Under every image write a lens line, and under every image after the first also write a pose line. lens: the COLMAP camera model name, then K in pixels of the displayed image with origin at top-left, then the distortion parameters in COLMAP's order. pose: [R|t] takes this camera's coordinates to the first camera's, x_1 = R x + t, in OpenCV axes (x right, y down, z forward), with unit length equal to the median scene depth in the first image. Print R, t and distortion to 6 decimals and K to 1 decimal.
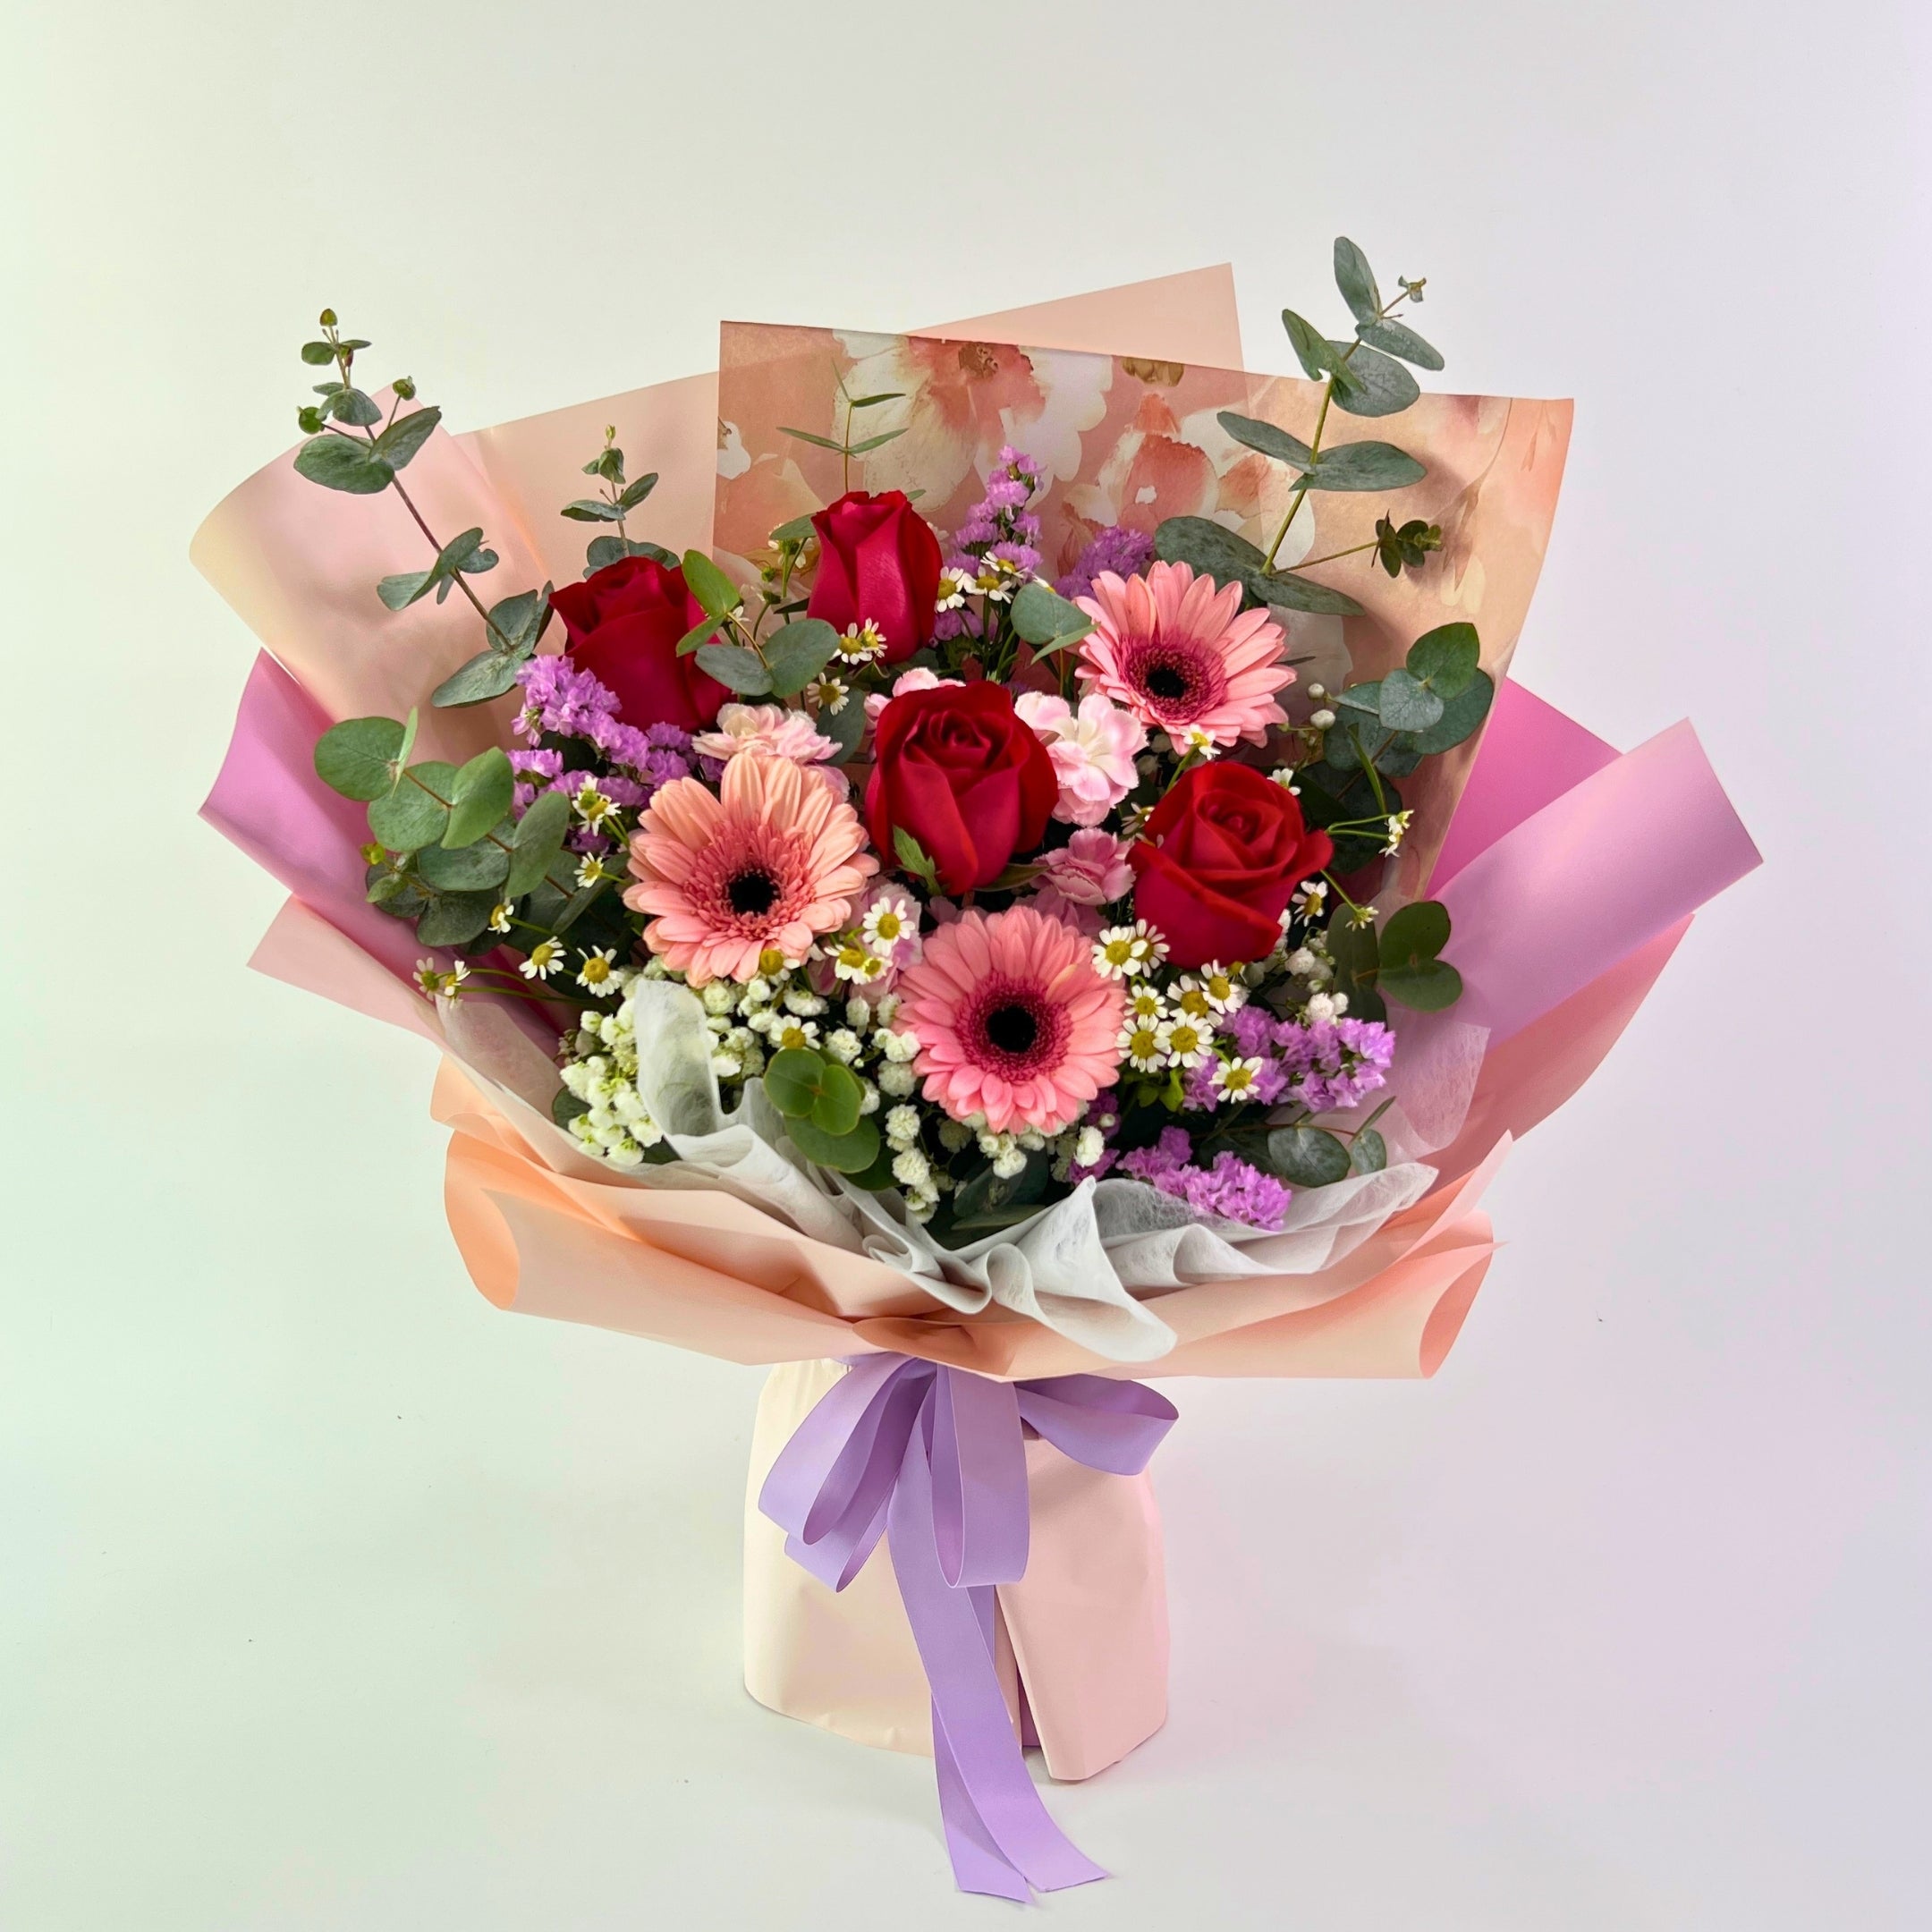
lens RADIAL K [[1969.5, 0, 975.8], [0, 1969.5, 1013.8], [0, 0, 1]] dist [0.211748, -0.712784]
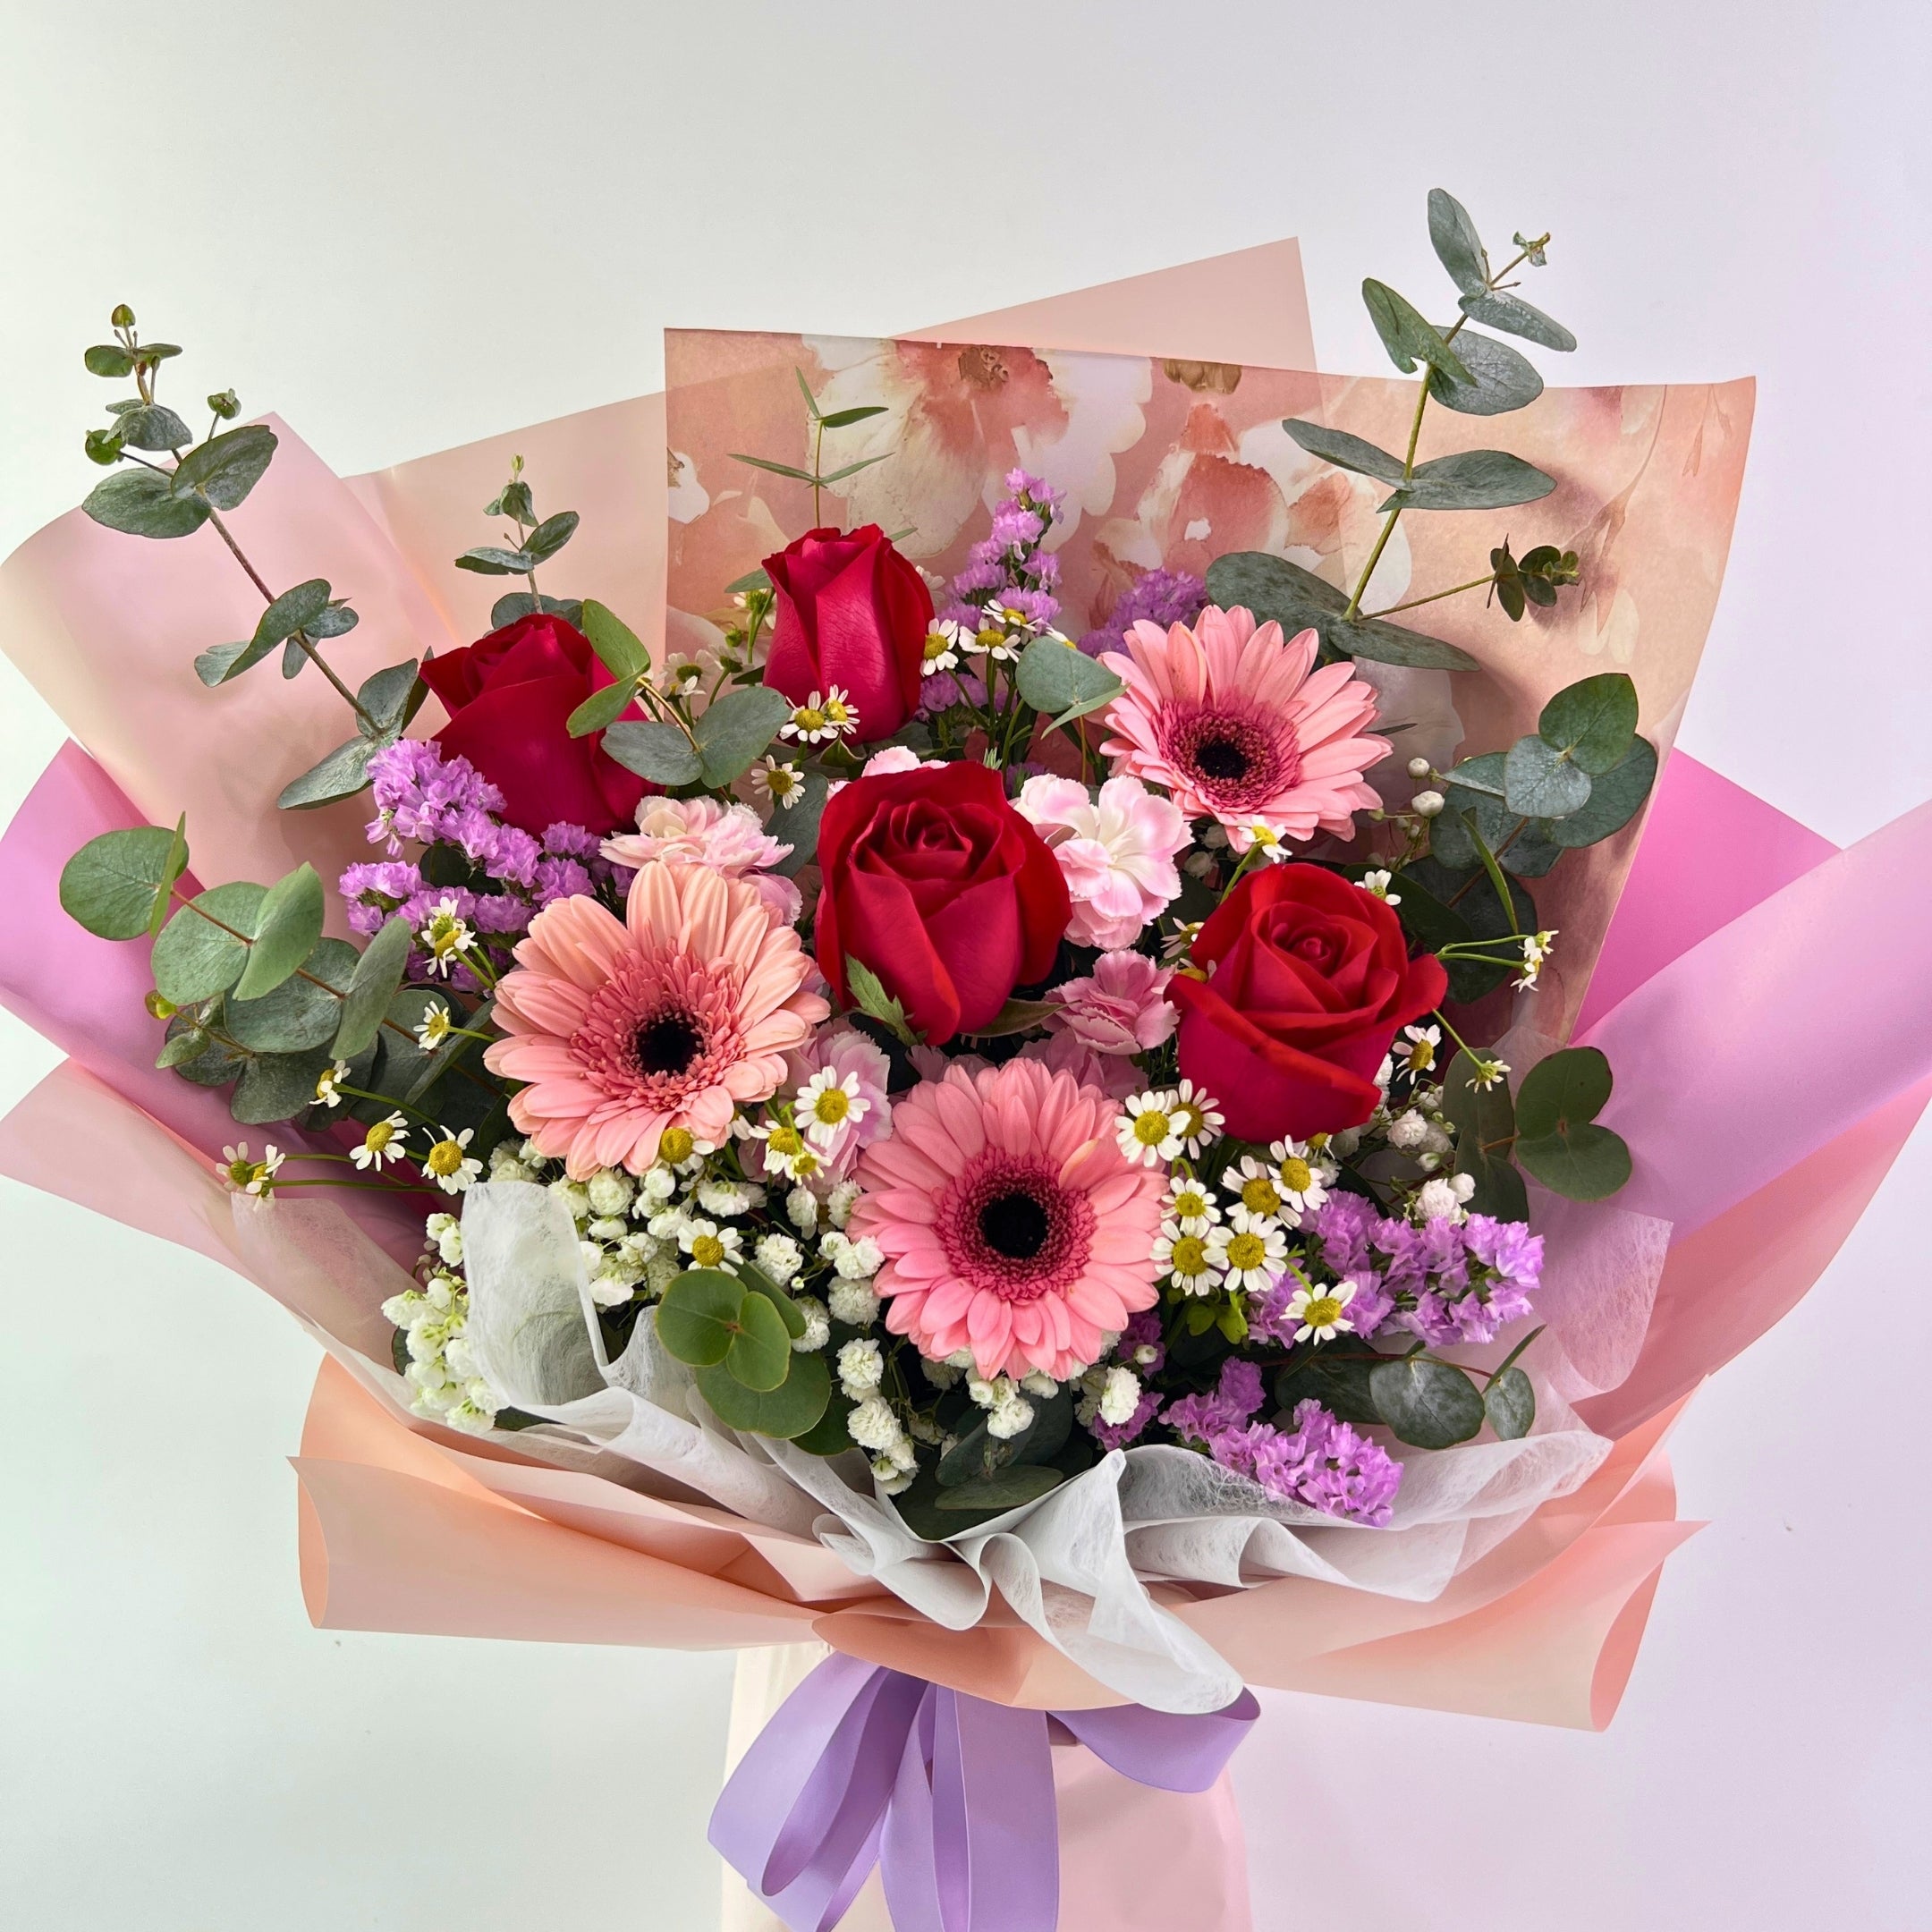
lens RADIAL K [[1903.8, 0, 990.0], [0, 1903.8, 961.5], [0, 0, 1]] dist [0.175640, -0.507864]
pose [[0.998519, -0.013099, -0.052806, 0.047428], [0.009738, 0.997941, -0.063396, -0.044993], [0.053527, 0.062788, 0.996590, 0.275645]]
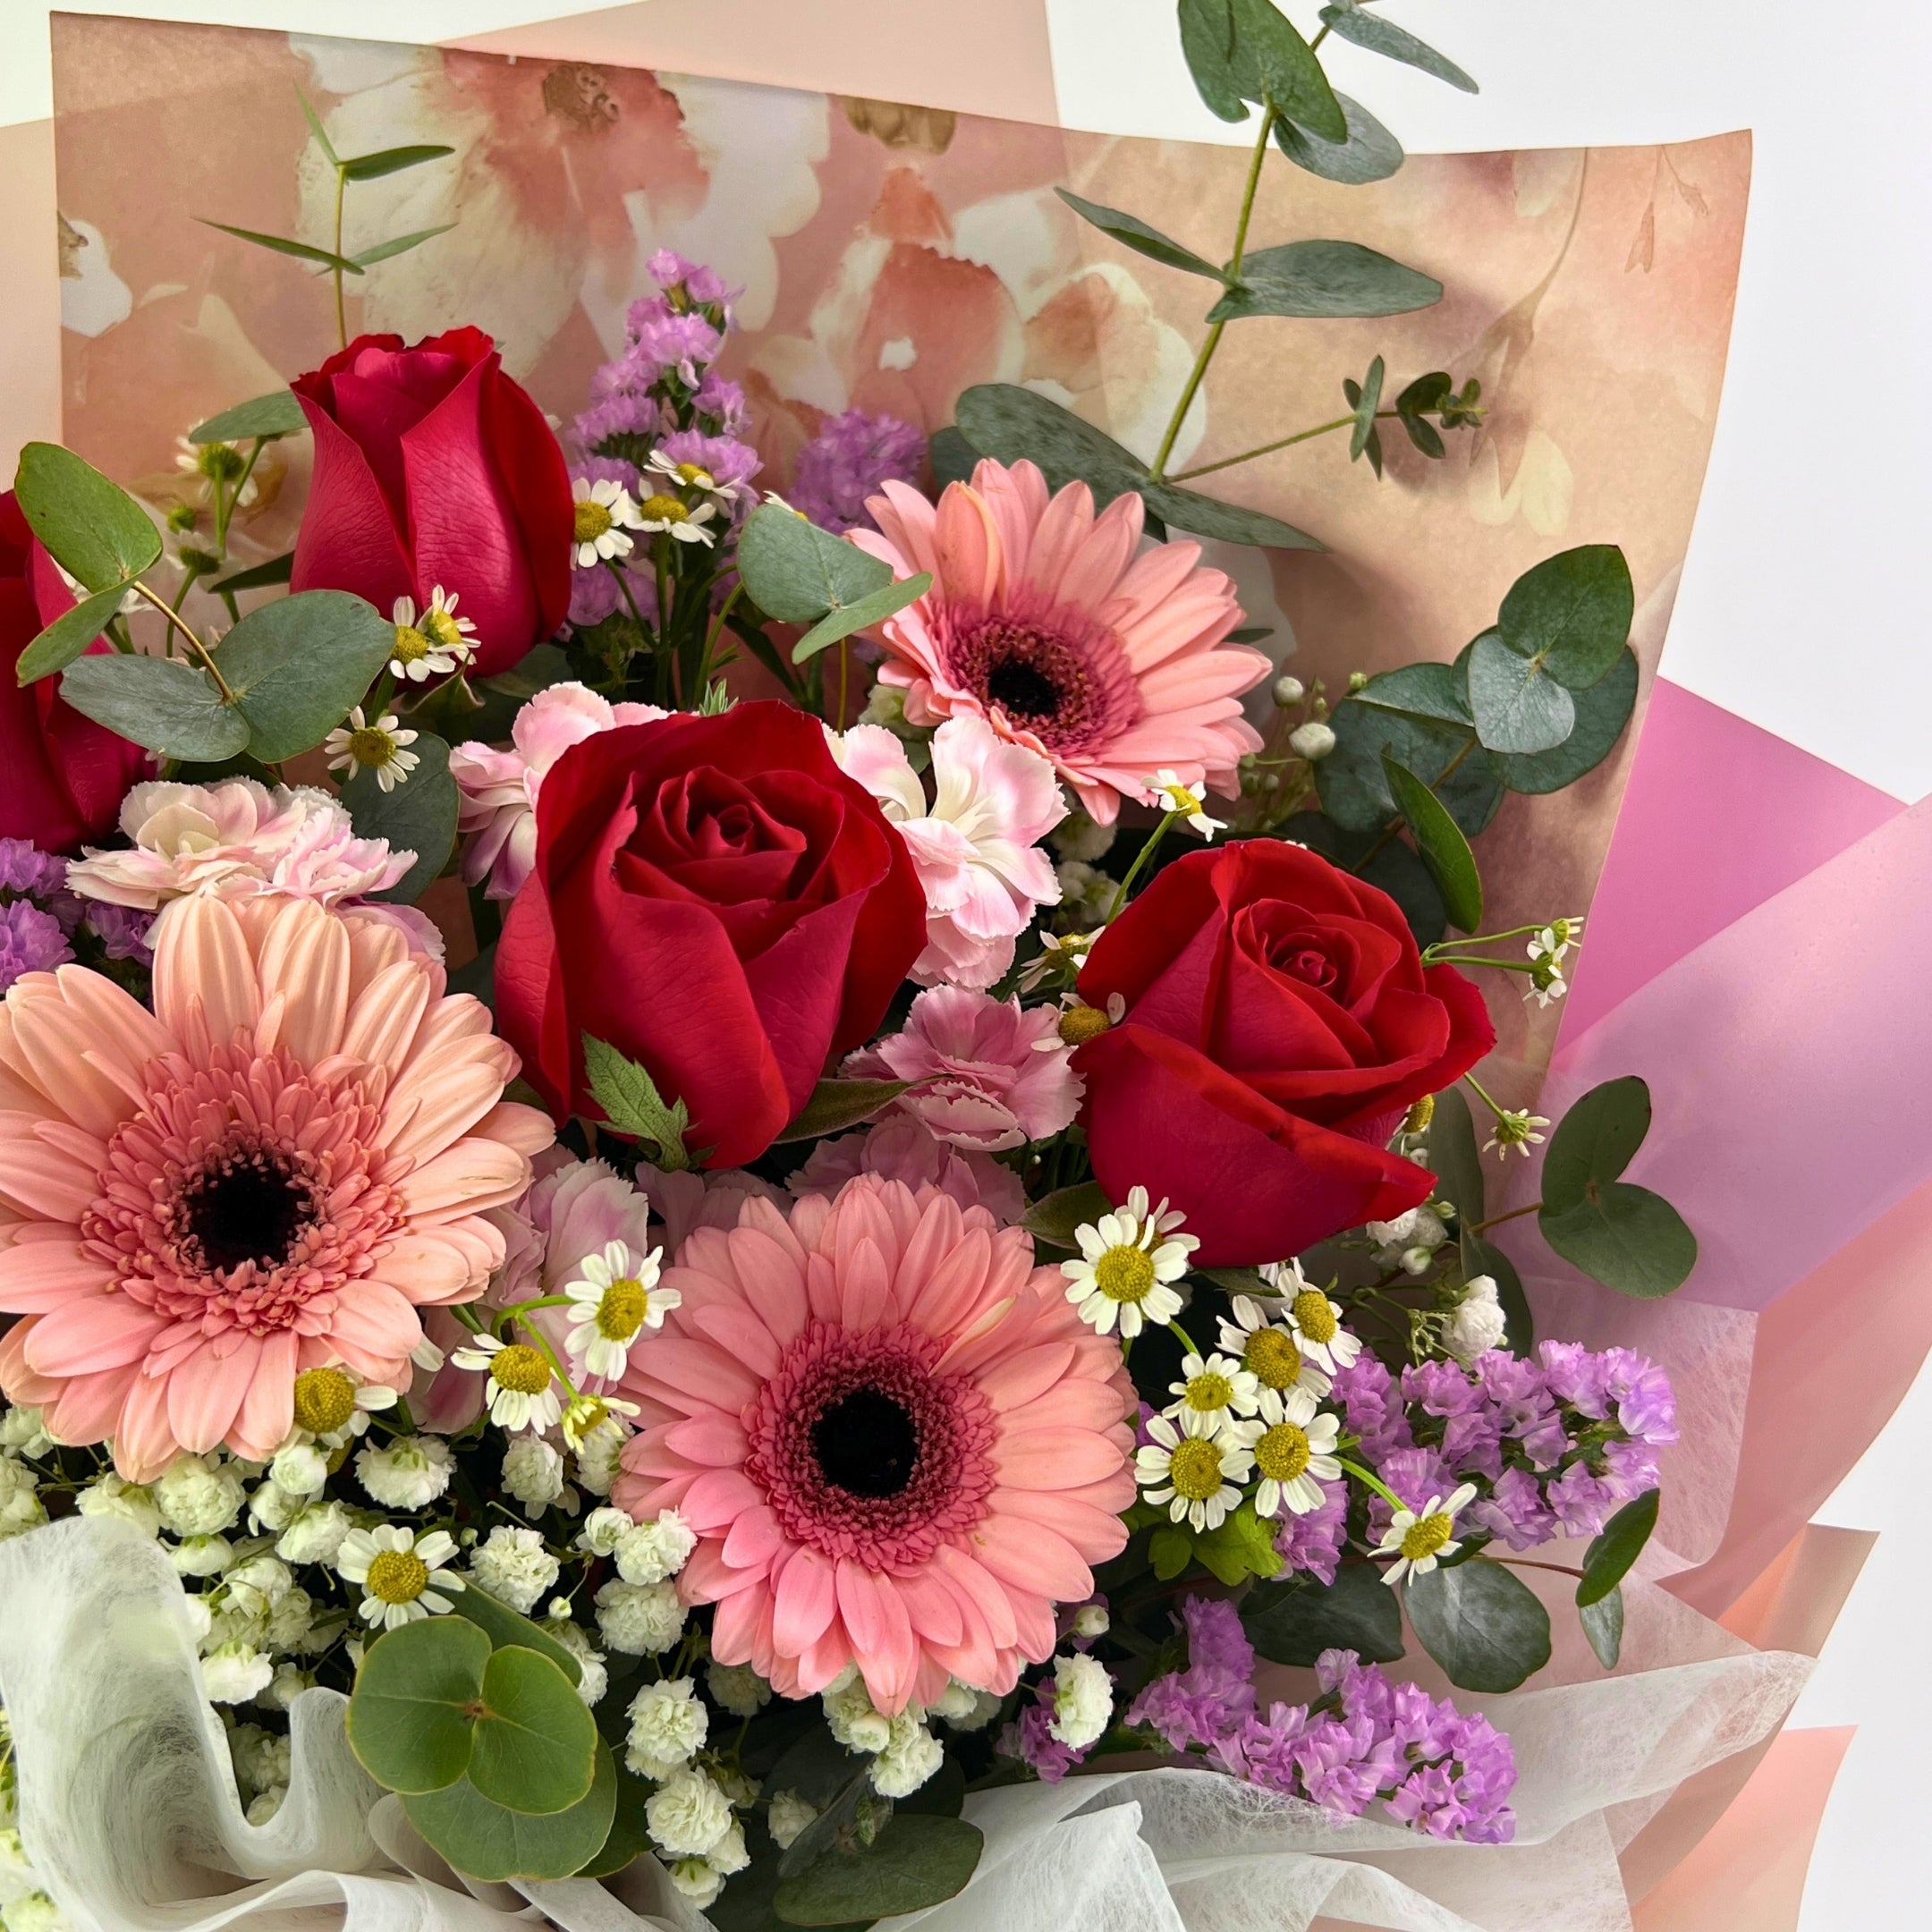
lens RADIAL K [[2257.1, 0, 966.0], [0, 2257.1, 966.0], [0, 0, 1]] dist [0.141957, -0.422554]
pose [[0.963098, -0.085888, 0.255078, -0.083036], [0.097720, 0.994631, -0.034060, -0.081496], [-0.250783, 0.057729, 0.966320, 0.468500]]
